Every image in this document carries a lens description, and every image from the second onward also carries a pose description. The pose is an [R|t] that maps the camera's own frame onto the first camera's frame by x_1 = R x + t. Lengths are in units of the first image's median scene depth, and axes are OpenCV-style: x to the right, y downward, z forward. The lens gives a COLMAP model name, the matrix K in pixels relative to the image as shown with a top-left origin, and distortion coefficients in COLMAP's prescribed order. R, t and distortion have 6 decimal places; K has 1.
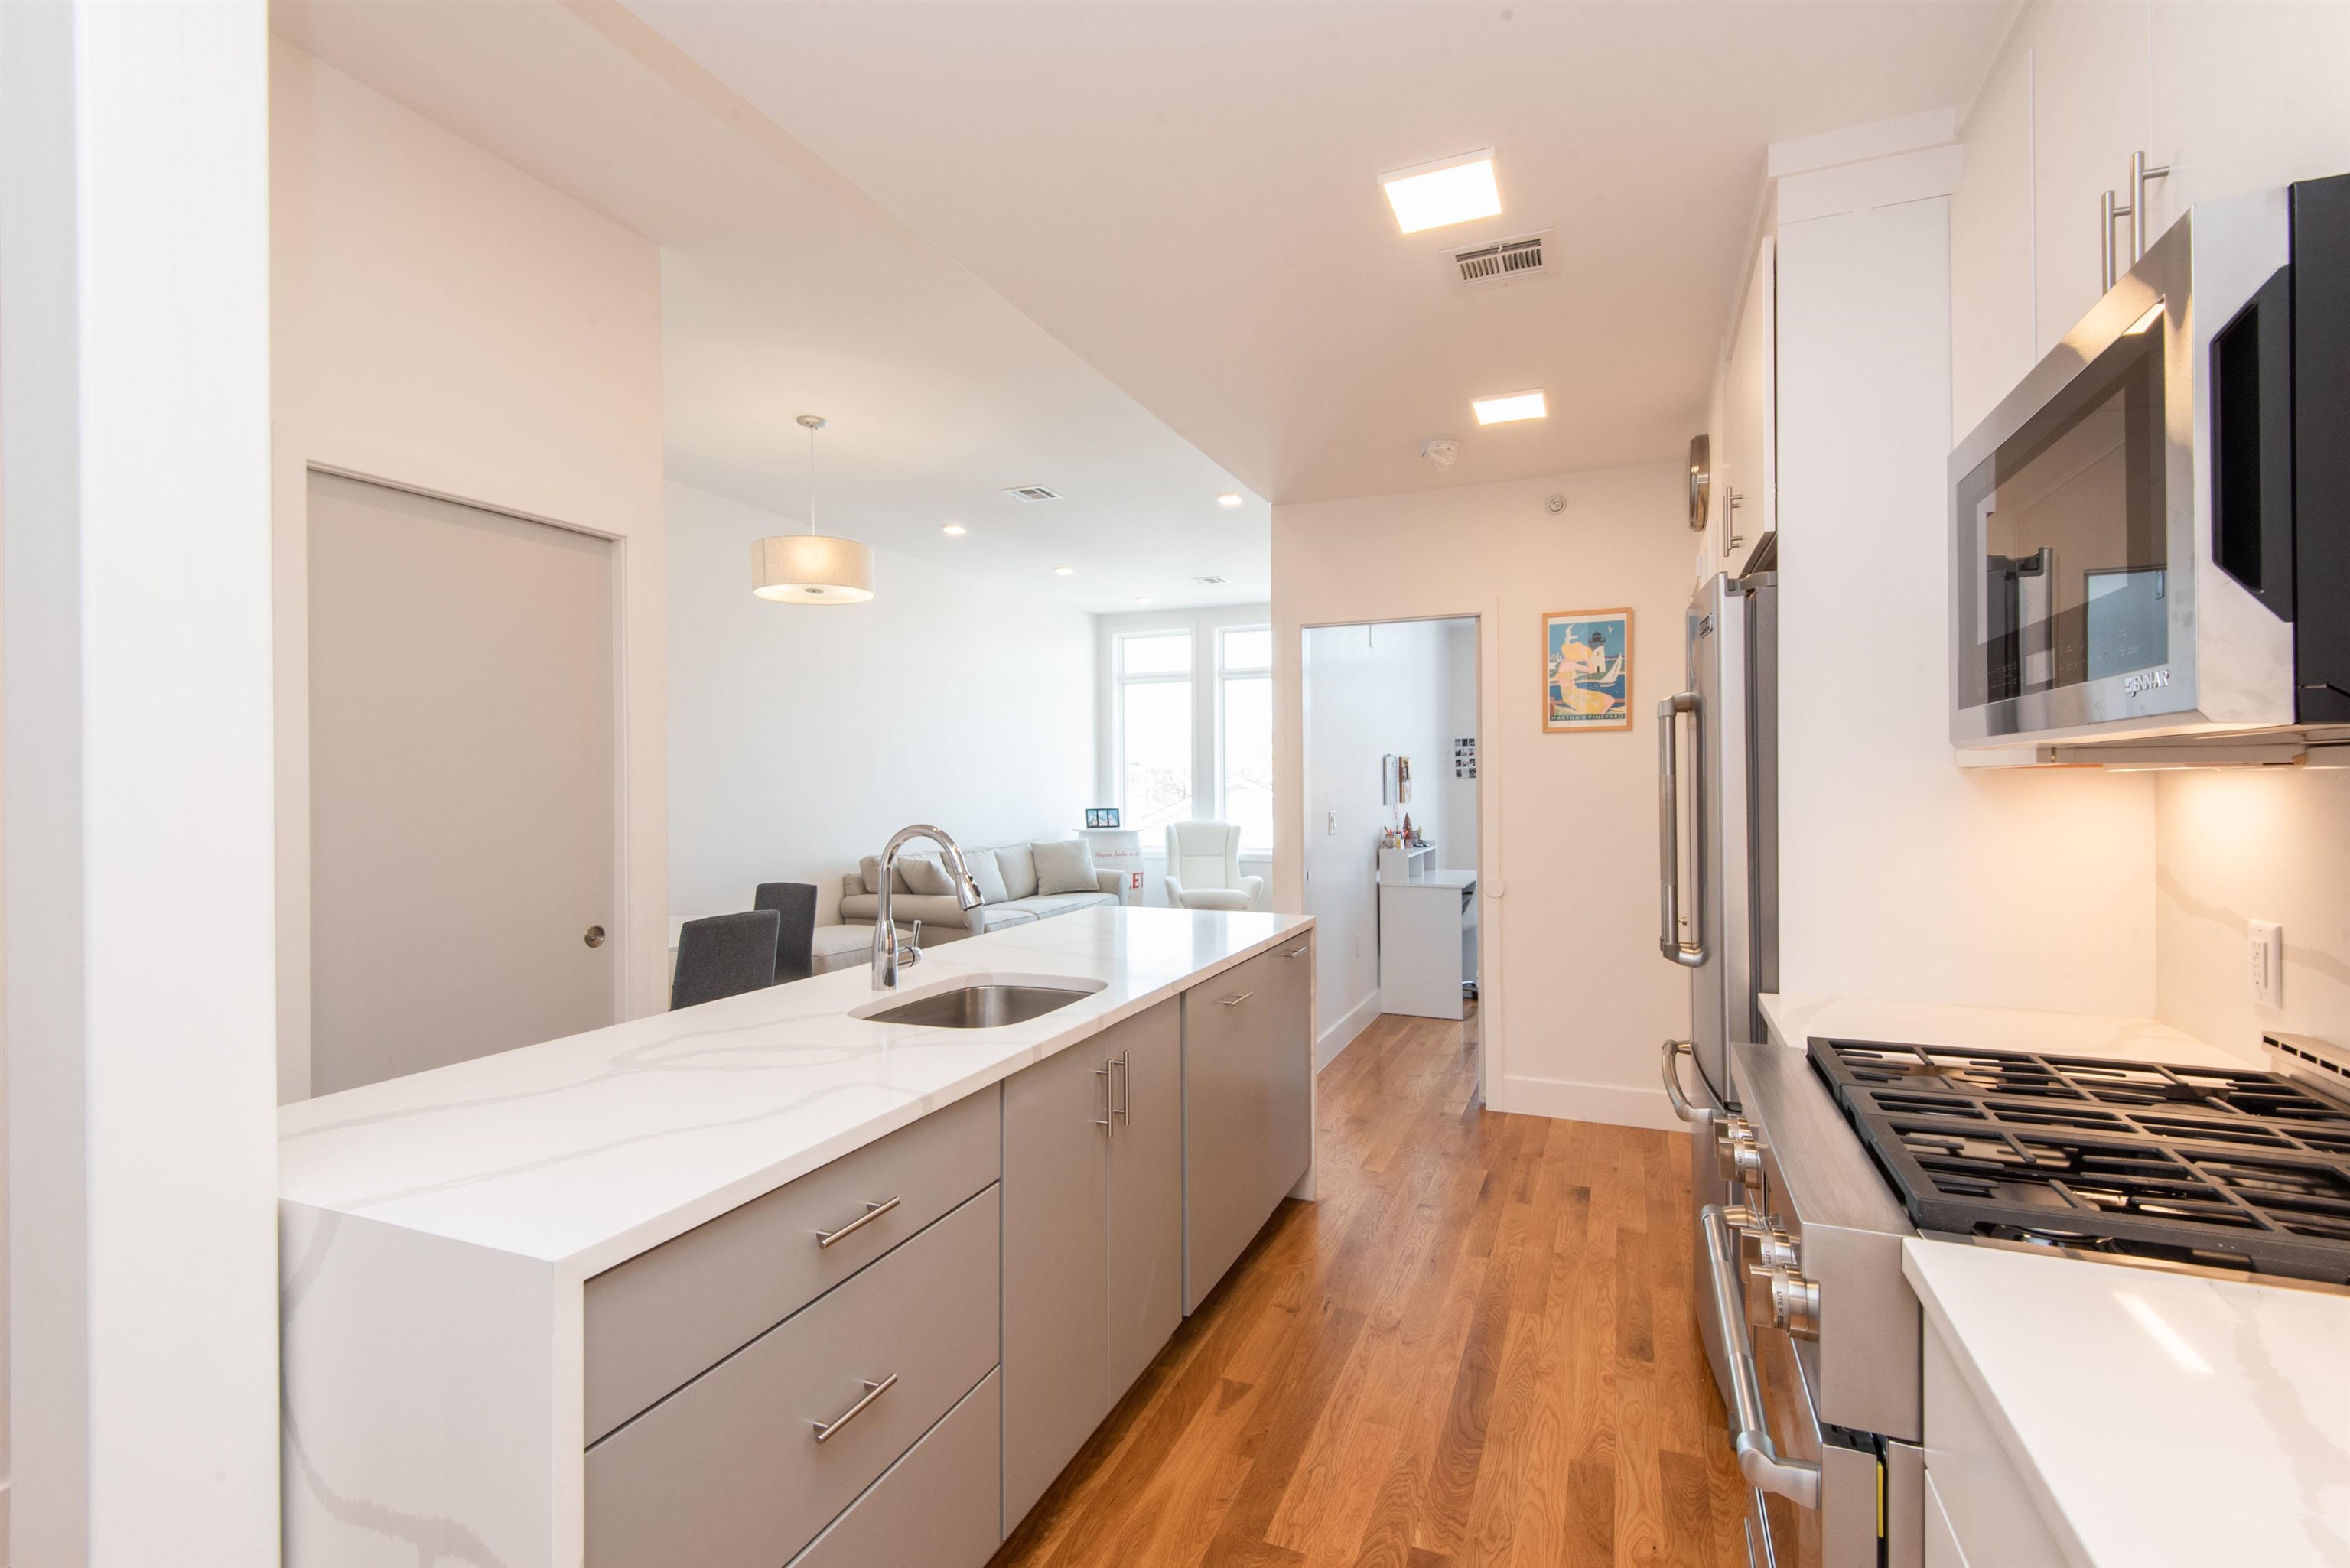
lens RADIAL K [[1089.0, 0, 1155.6], [0, 1089.0, 792.0], [0, 0, 1]] dist [0.032748, -0.005848]
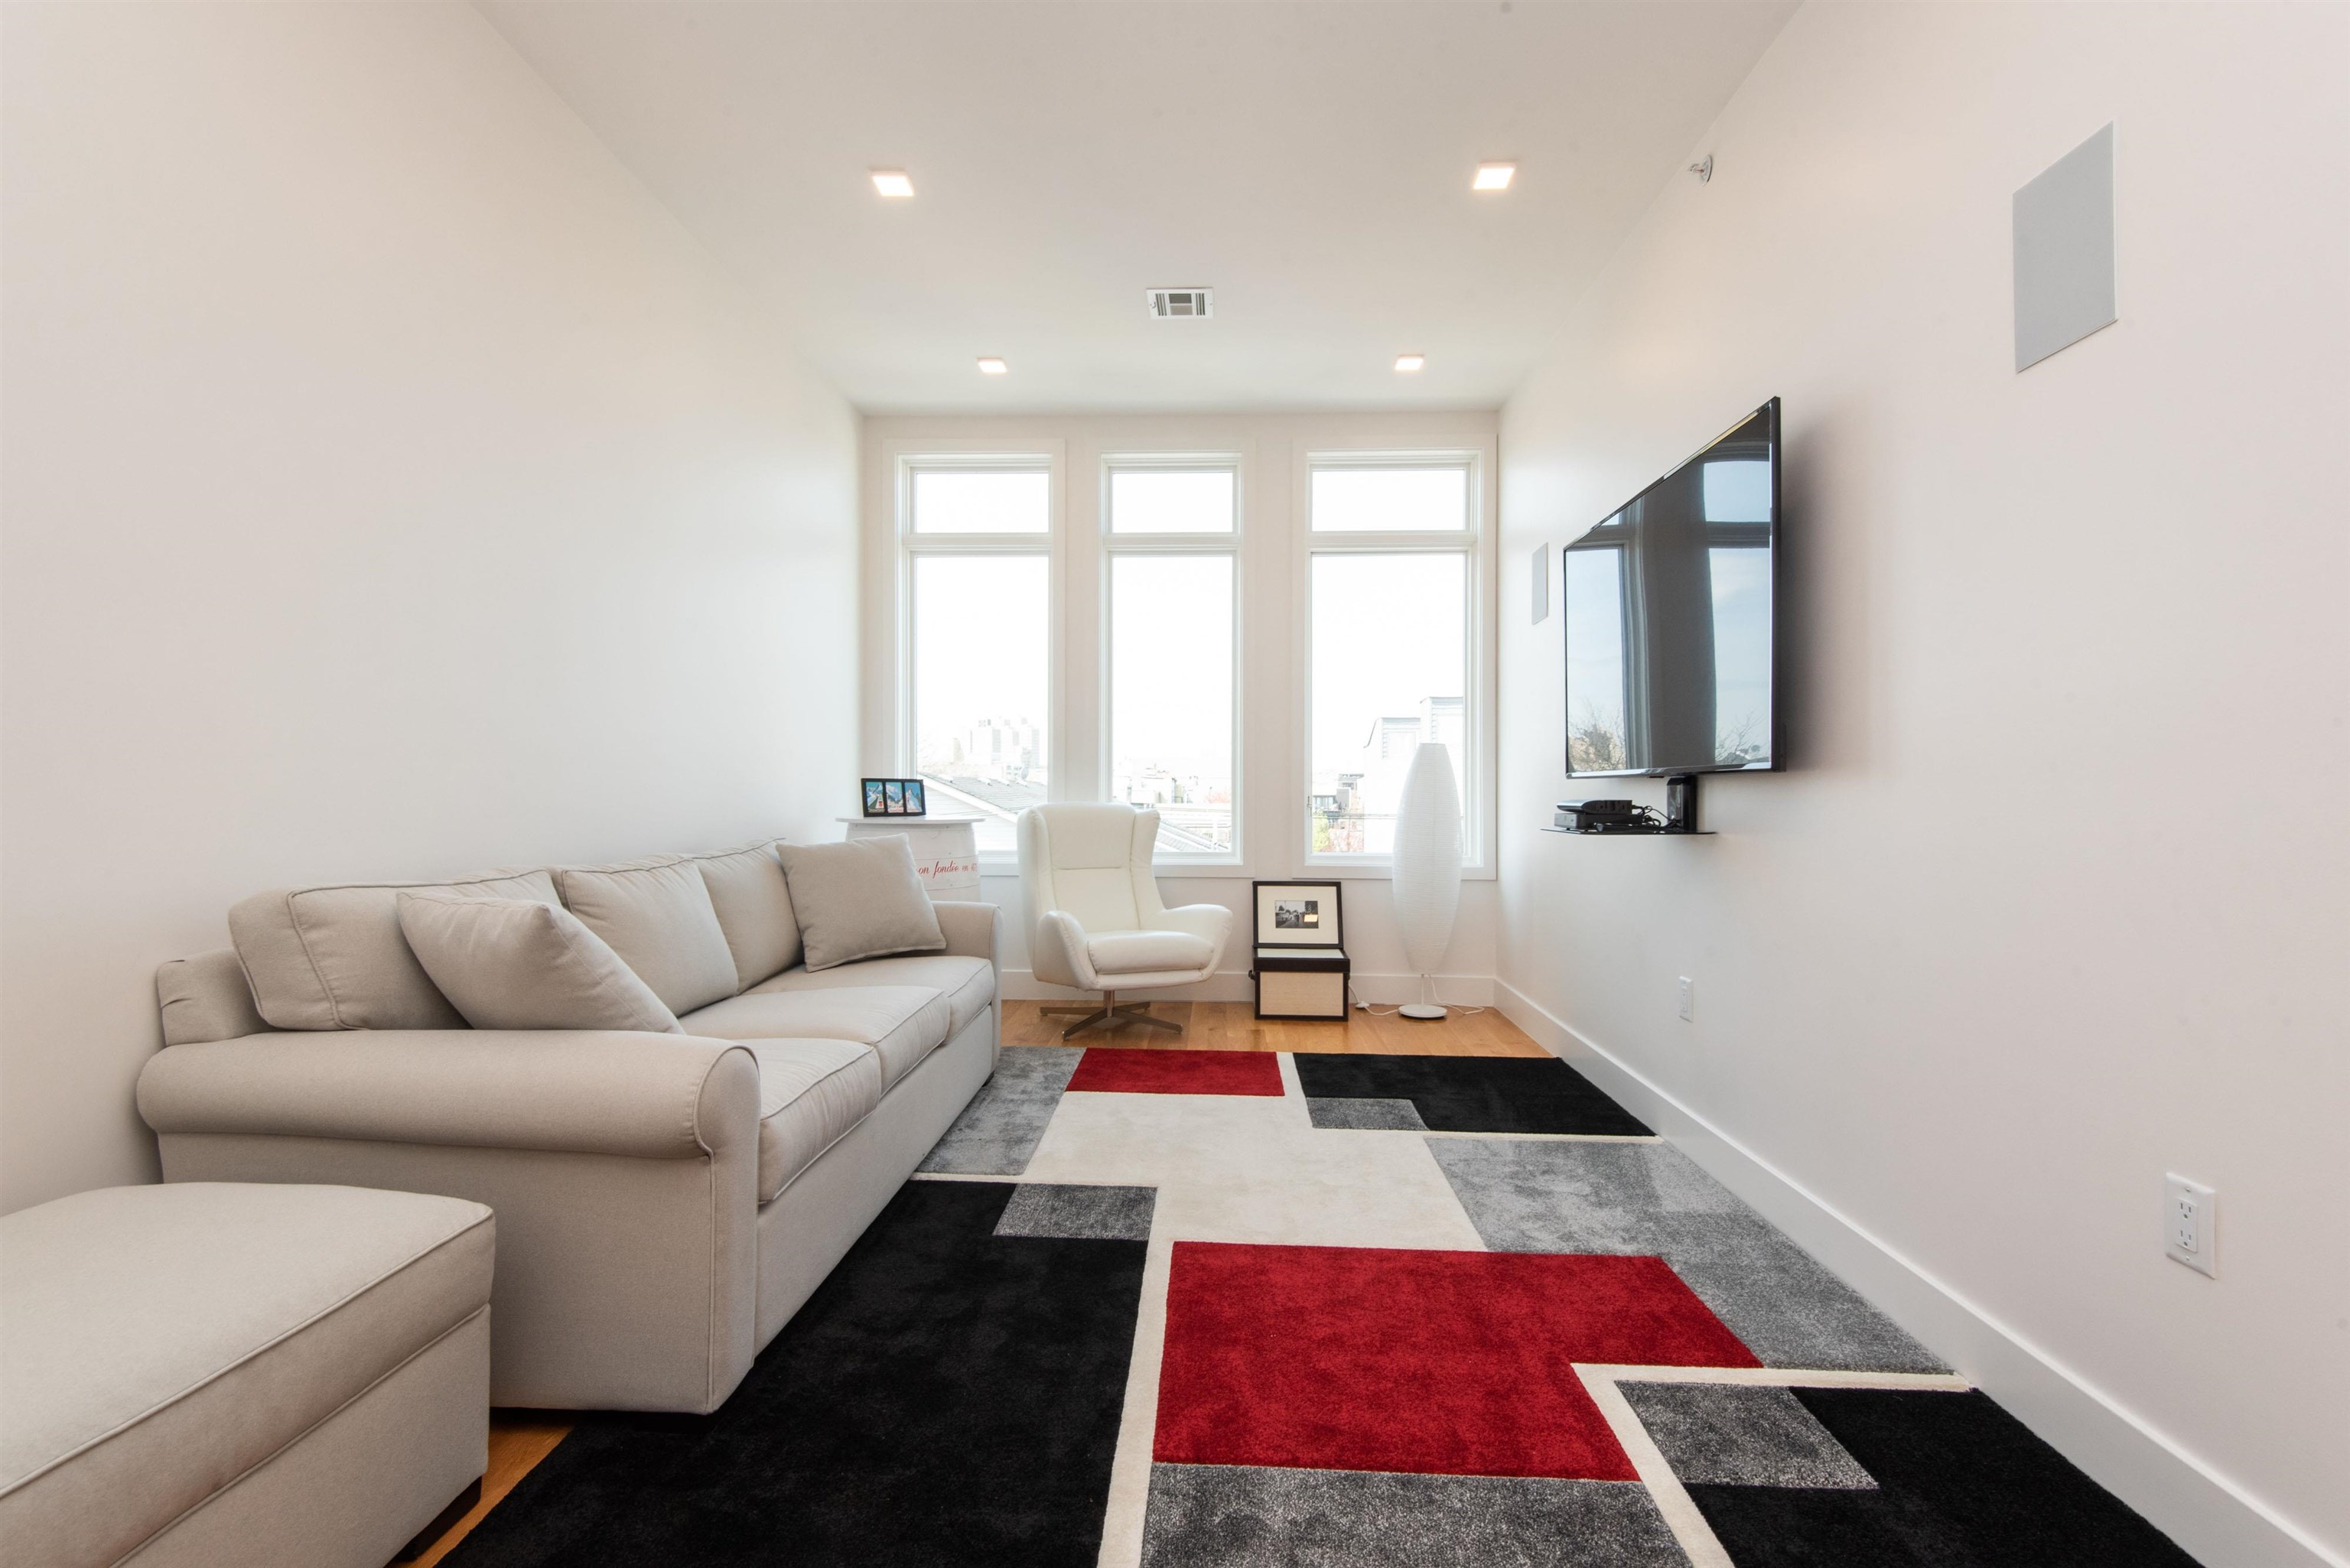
lens RADIAL K [[1089.0, 0, 1158.0], [0, 1089.0, 774.6], [0, 0, 1]] dist [0.032748, -0.005848]
pose [[0.938168, 0.012625, 0.345950, -0.230623], [-0.004706, 0.999708, -0.023722, 0.052839], [-0.346148, 0.020627, 0.937953, 1.005557]]
